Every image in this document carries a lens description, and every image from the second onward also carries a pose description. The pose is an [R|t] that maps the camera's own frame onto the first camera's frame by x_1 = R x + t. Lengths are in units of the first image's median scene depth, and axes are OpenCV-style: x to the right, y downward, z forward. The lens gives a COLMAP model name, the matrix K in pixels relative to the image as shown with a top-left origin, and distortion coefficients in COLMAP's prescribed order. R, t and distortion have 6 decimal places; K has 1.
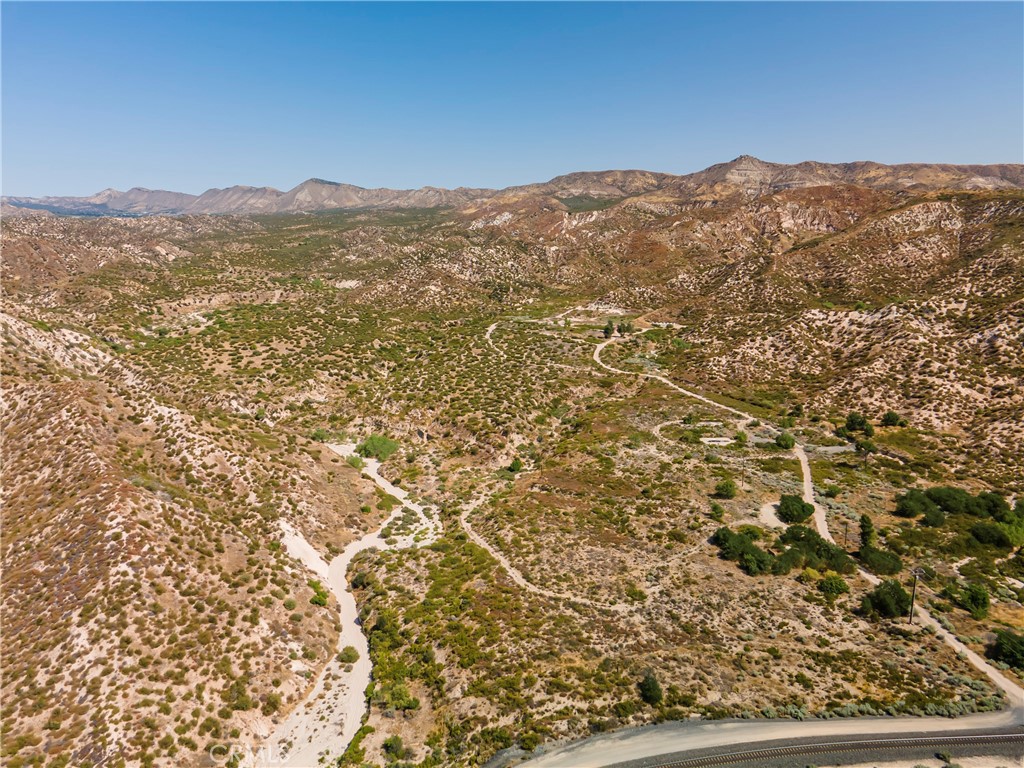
lens RADIAL K [[732.4, 0, 503.9], [0, 732.4, 384.5], [0, 0, 1]] dist [-0.005129, 0.059767]
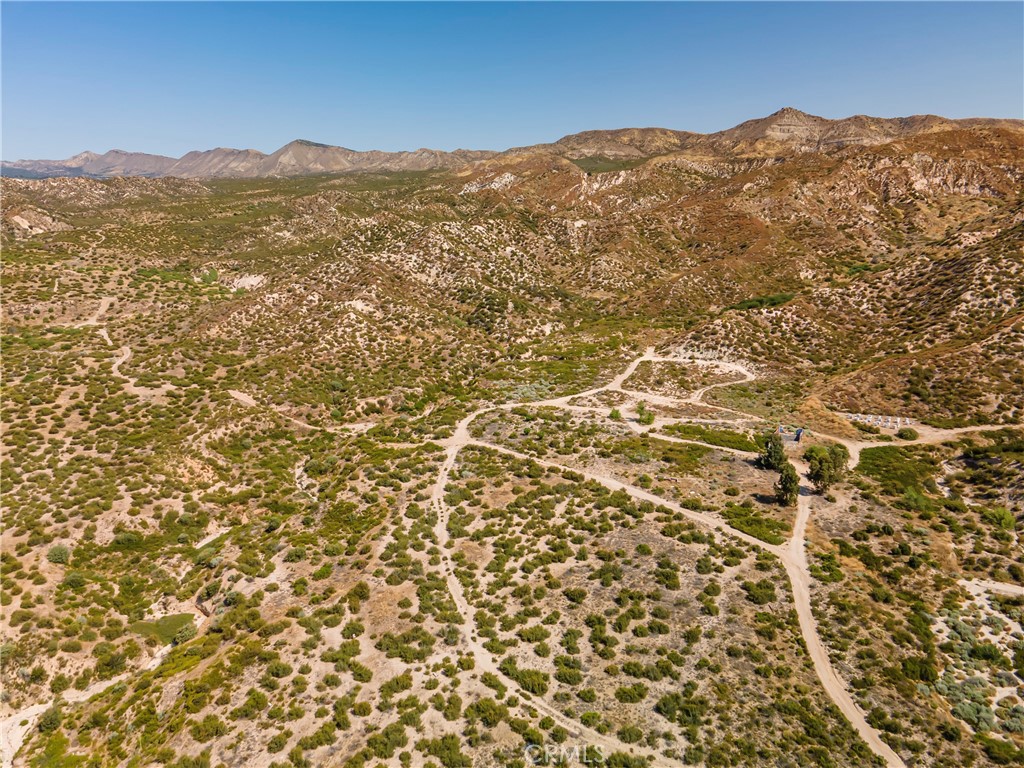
lens RADIAL K [[732.4, 0, 503.9], [0, 732.4, 384.5], [0, 0, 1]] dist [-0.005129, 0.059767]
pose [[0.999991, 0.001671, -0.003857, 0.007973], [-0.001506, 0.999093, 0.042545, -0.102882], [0.003925, -0.042539, 0.999087, 0.504901]]
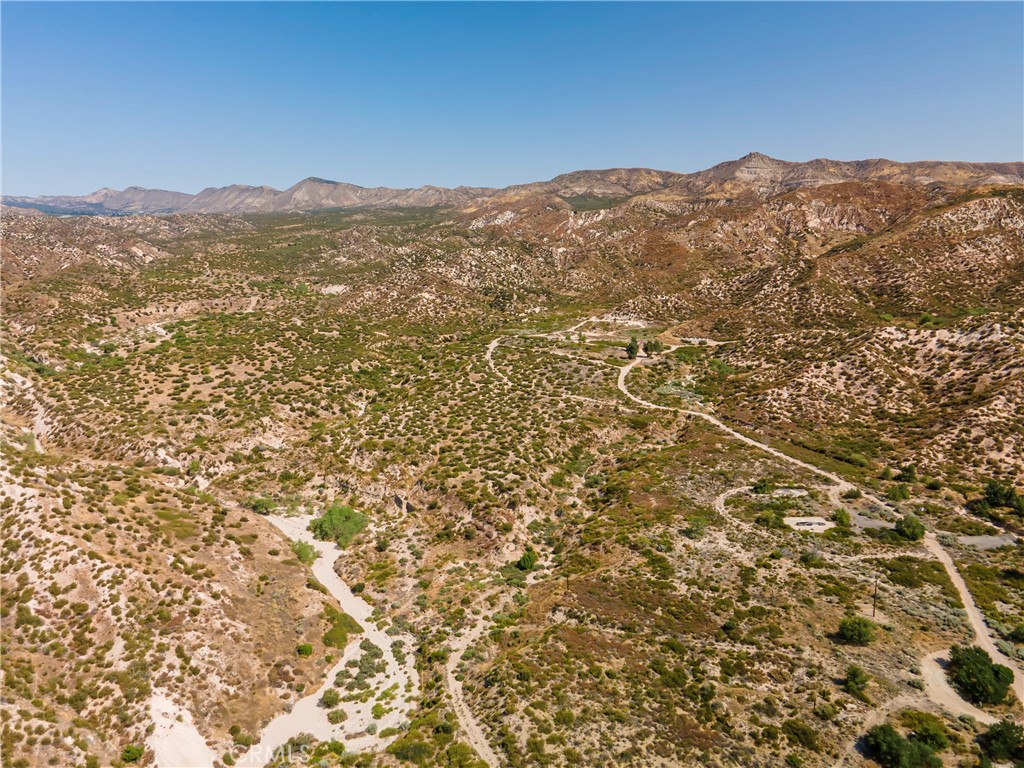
lens RADIAL K [[732.4, 0, 503.9], [0, 732.4, 384.5], [0, 0, 1]] dist [-0.005129, 0.059767]
pose [[0.999999, 0.000370, -0.001134, -0.002687], [-0.000370, 1.000000, 0.000256, -0.026231], [0.001134, -0.000256, 0.999999, 0.125511]]
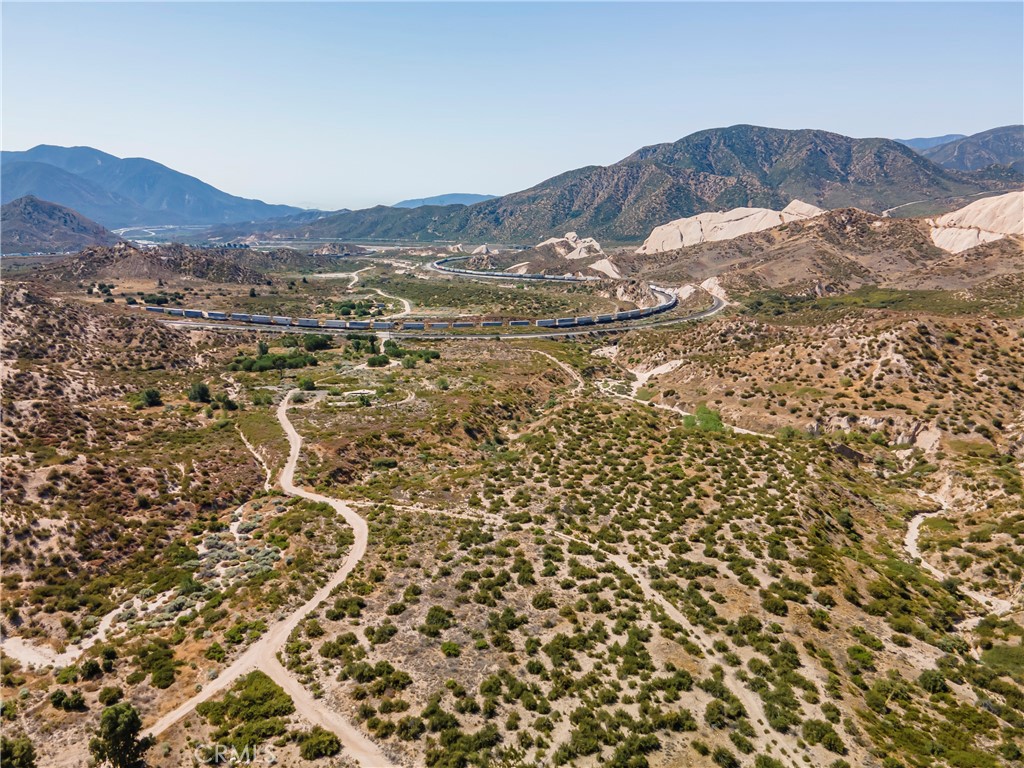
lens RADIAL K [[732.4, 0, 503.9], [0, 732.4, 384.5], [0, 0, 1]] dist [-0.005129, 0.059767]
pose [[-0.999964, 0.008448, -0.000328, 0.037907], [0.007454, 0.899275, 0.437319, -0.173934], [0.003990, 0.437301, -0.899306, 0.861912]]
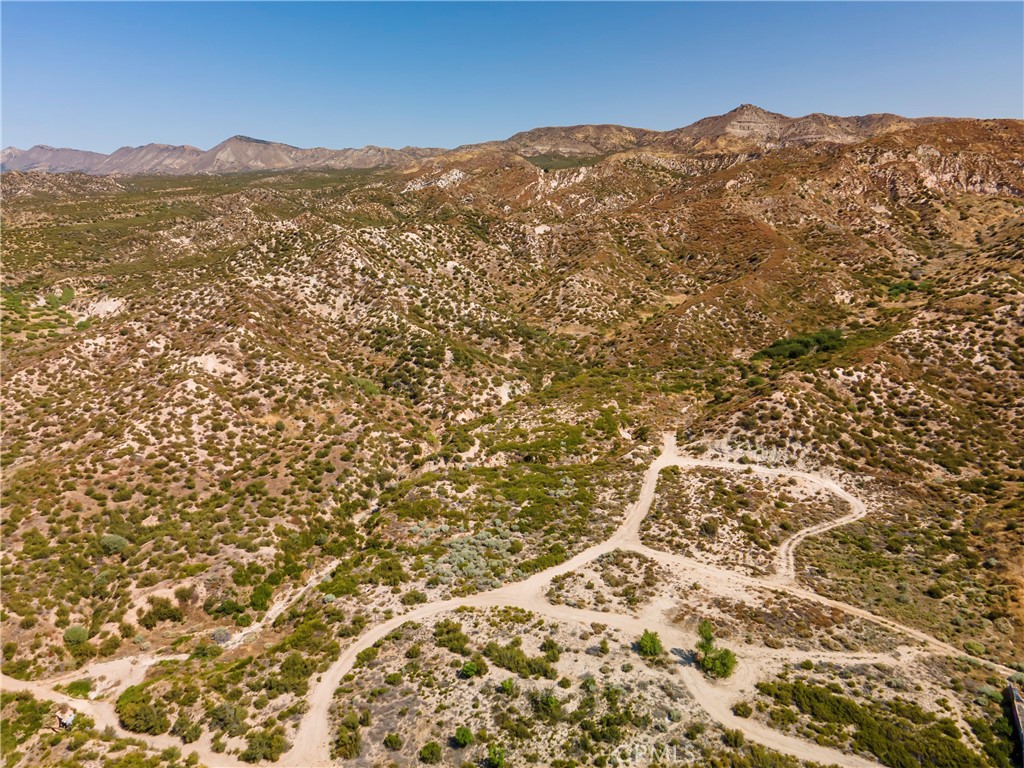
lens RADIAL K [[732.4, 0, 503.9], [0, 732.4, 384.5], [0, 0, 1]] dist [-0.005129, 0.059767]
pose [[0.998287, -0.013118, 0.057009, 0.017867], [0.010638, 0.998993, 0.043586, -0.141916], [-0.057523, -0.042905, 0.997422, 0.693286]]
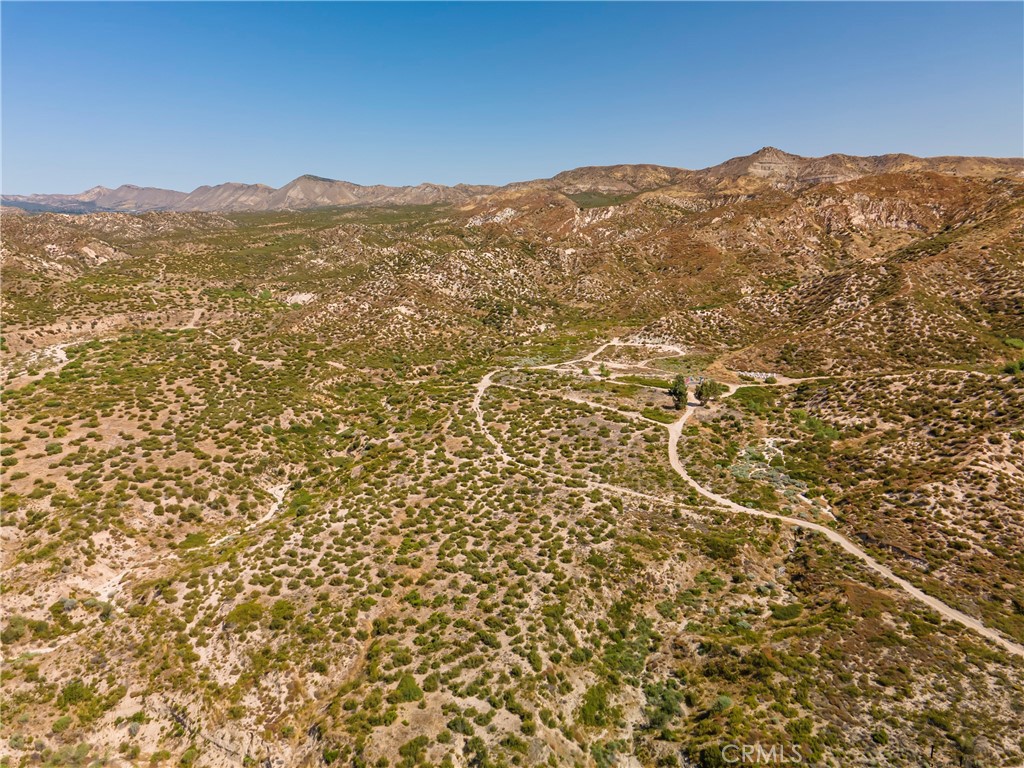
lens RADIAL K [[732.4, 0, 503.9], [0, 732.4, 384.5], [0, 0, 1]] dist [-0.005129, 0.059767]
pose [[0.999997, 0.000468, -0.002454, 0.001332], [-0.000465, 0.999999, 0.001234, -0.064333], [0.002454, -0.001233, 0.999996, 0.315766]]
